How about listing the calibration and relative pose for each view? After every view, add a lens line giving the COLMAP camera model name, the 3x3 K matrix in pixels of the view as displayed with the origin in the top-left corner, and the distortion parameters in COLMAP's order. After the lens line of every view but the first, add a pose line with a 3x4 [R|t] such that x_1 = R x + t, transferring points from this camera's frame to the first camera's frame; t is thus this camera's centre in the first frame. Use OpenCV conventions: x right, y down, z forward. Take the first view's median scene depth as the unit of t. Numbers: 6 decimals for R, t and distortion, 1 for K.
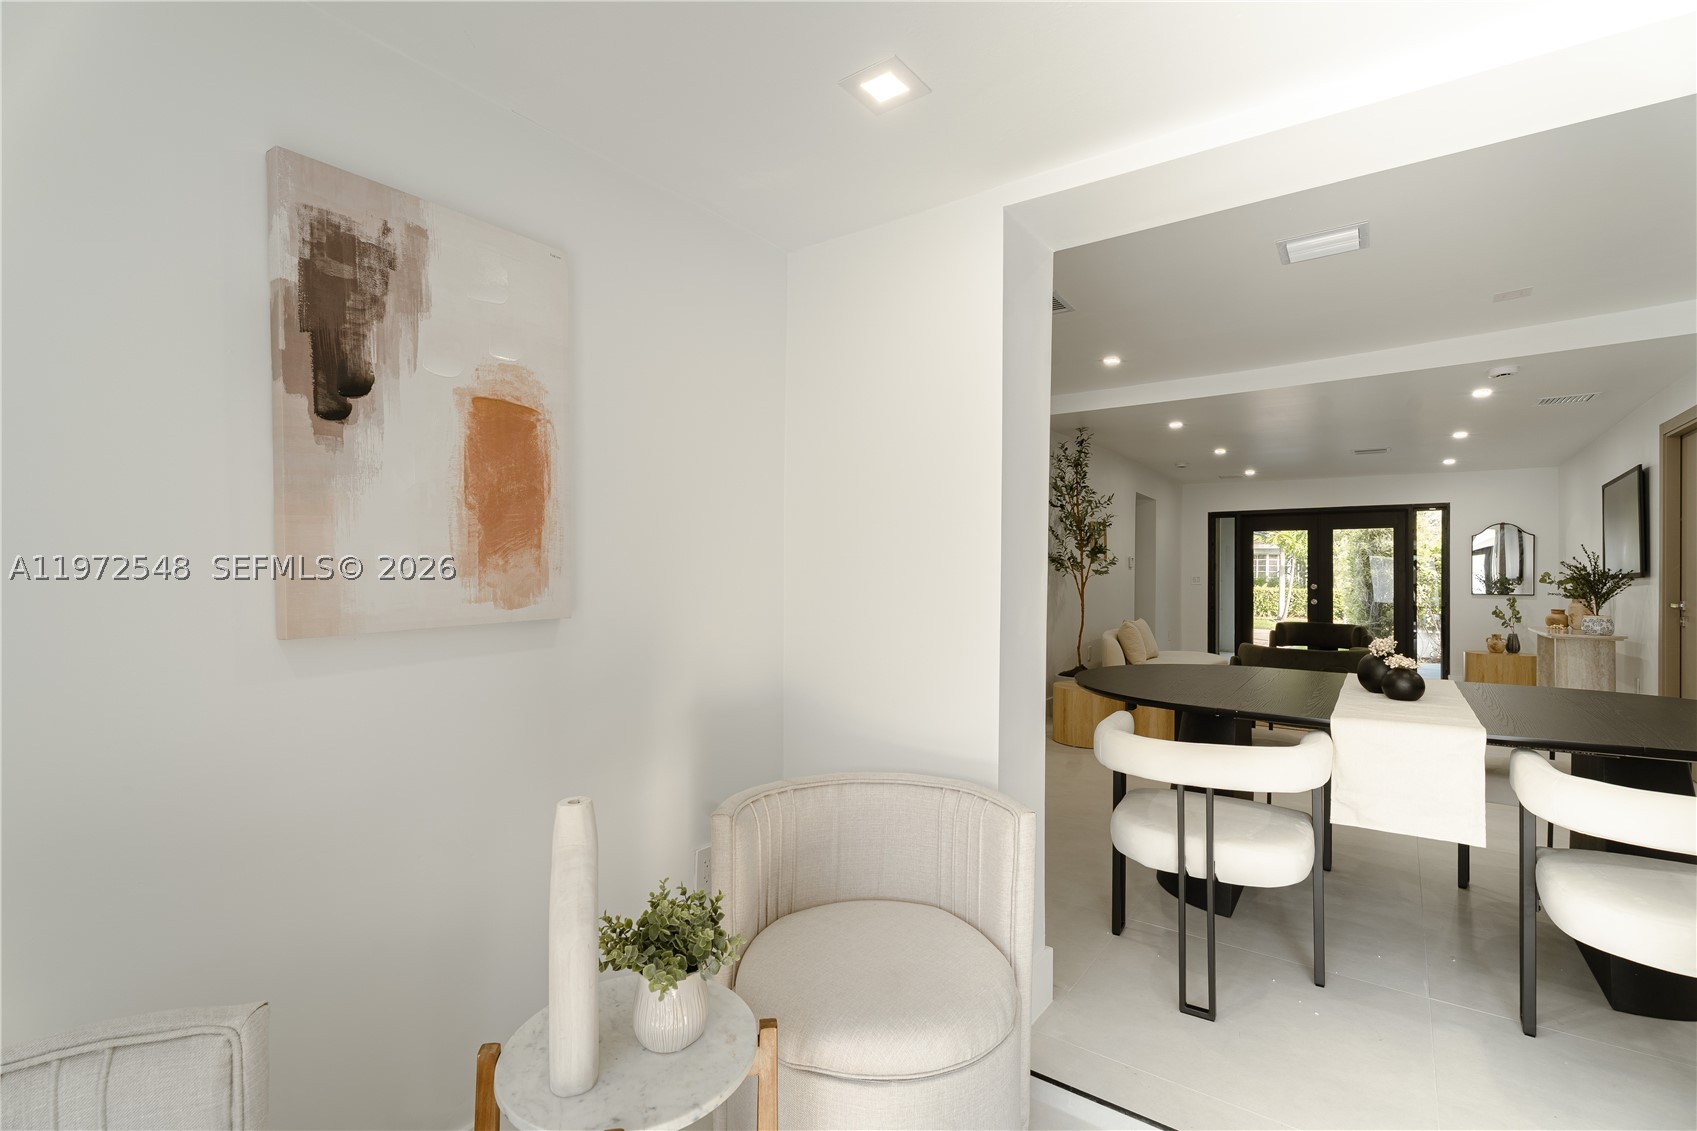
lens RADIAL K [[757.1, 0, 843.0], [0, 757.1, 569.1], [0, 0, 1]] dist [0.005572, -0.000715]
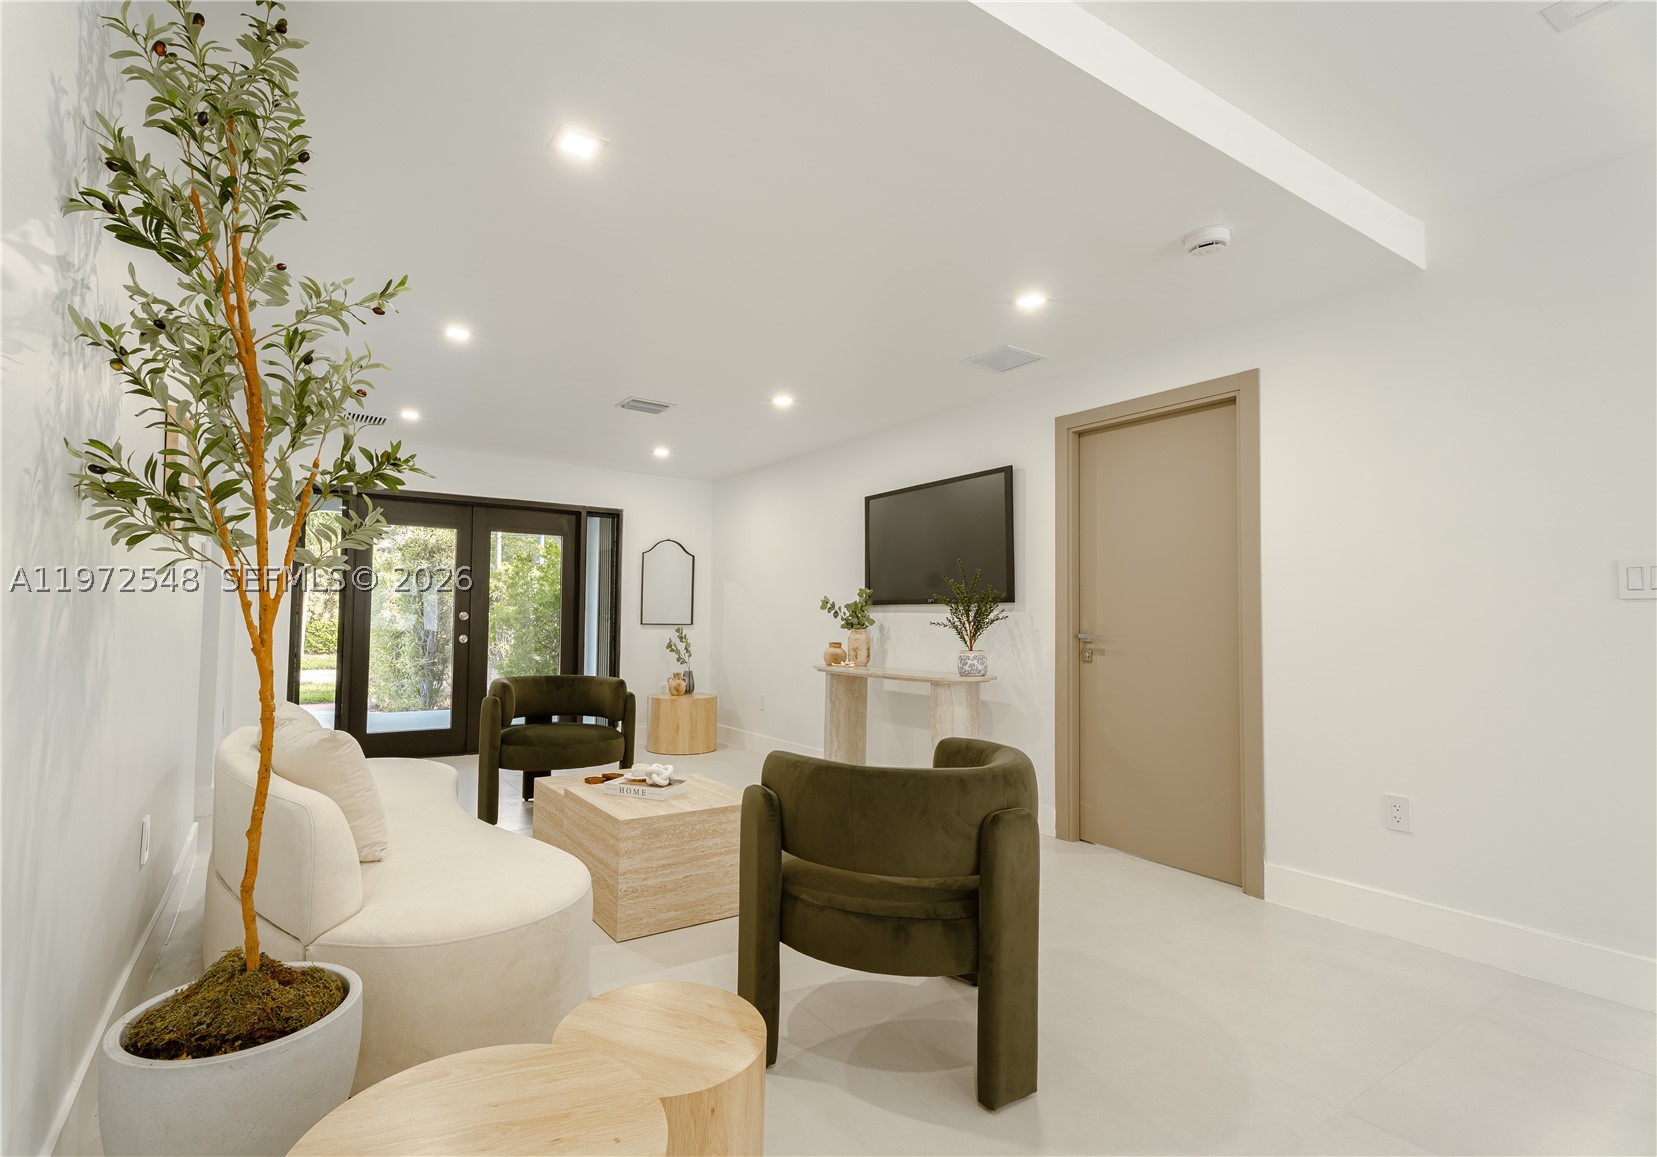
lens RADIAL K [[775.8, 0, 783.0], [0, 775.8, 582.6], [0, 0, 1]] dist [0.001557, 0.000309]
pose [[0.365238, 0.036722, 0.930189, 0.112941], [-0.017798, 0.999314, -0.032463, 0.013165], [-0.930744, -0.004699, 0.365641, 0.577714]]
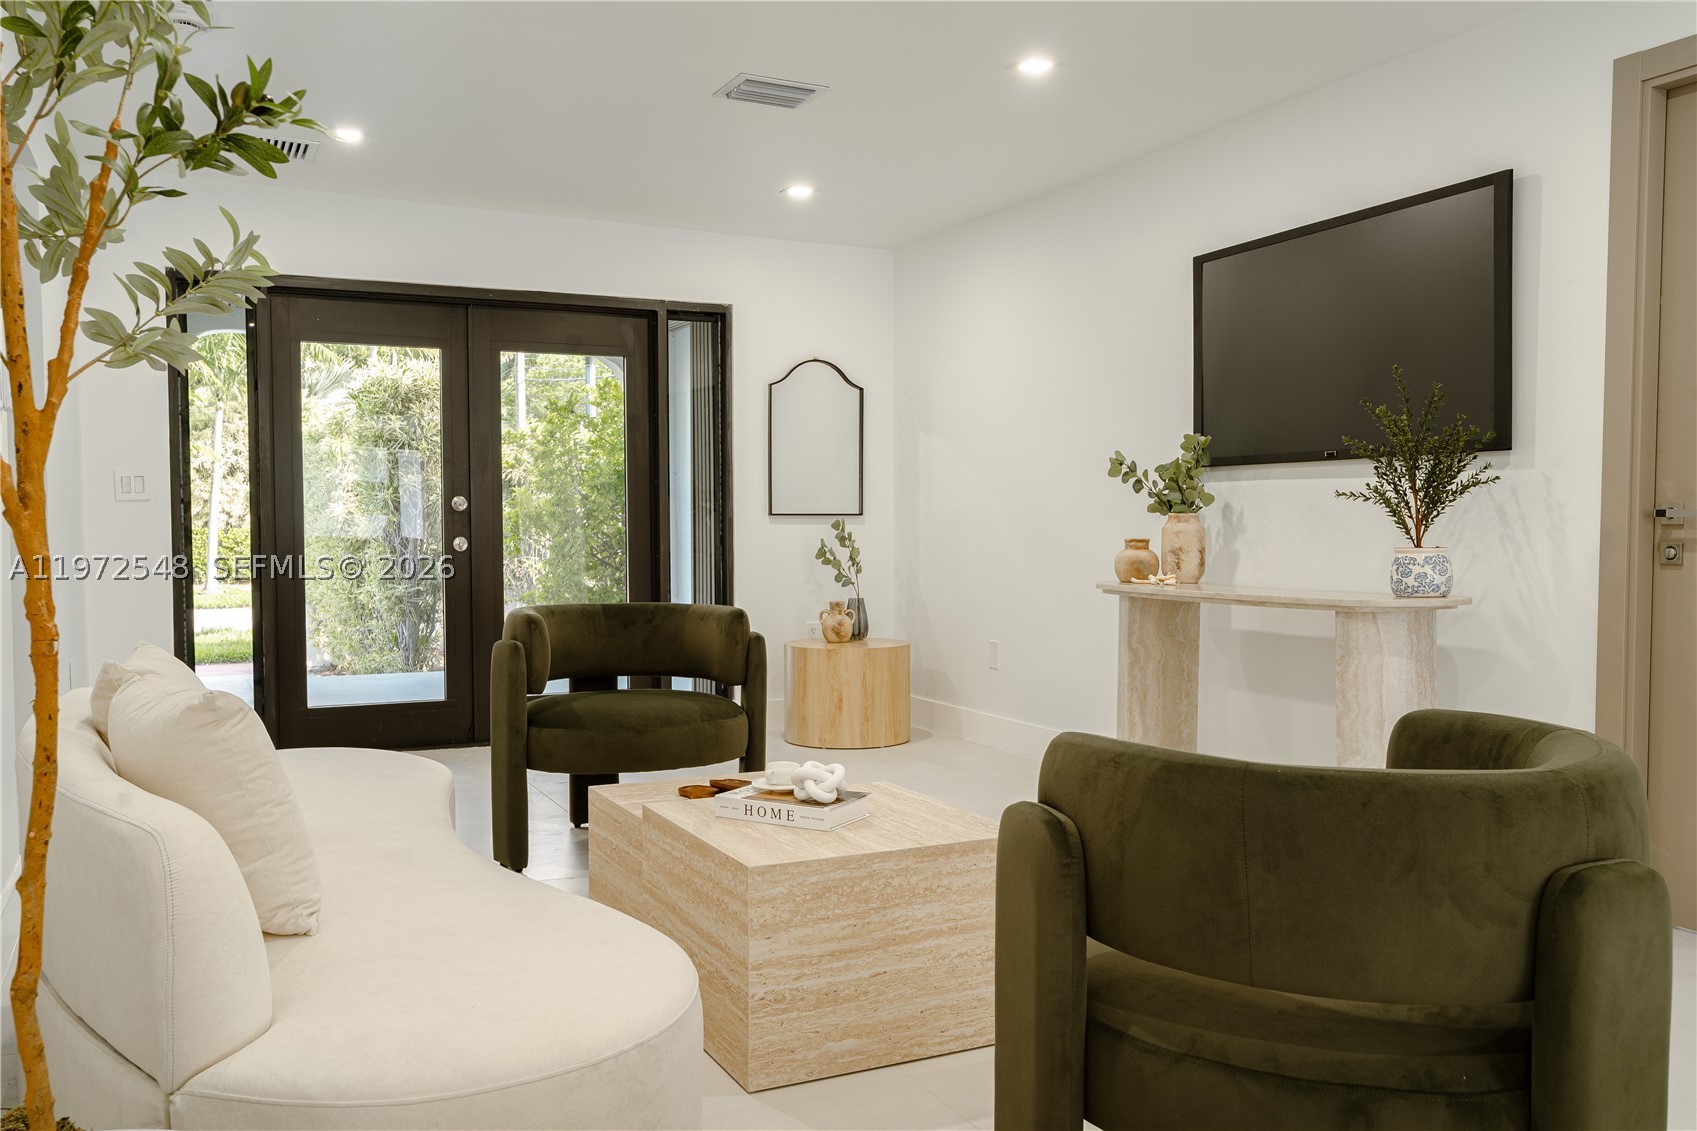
lens RADIAL K [[1363.0, 0, 843.9], [0, 1363.0, 567.0], [0, 0, 1]] dist [-0.015984, 0.050719]
pose [[0.475740, -0.044023, 0.878484, 0.146662], [-0.002049, 0.998689, 0.051156, 0.023035], [-0.879584, -0.026137, 0.475025, 0.602449]]
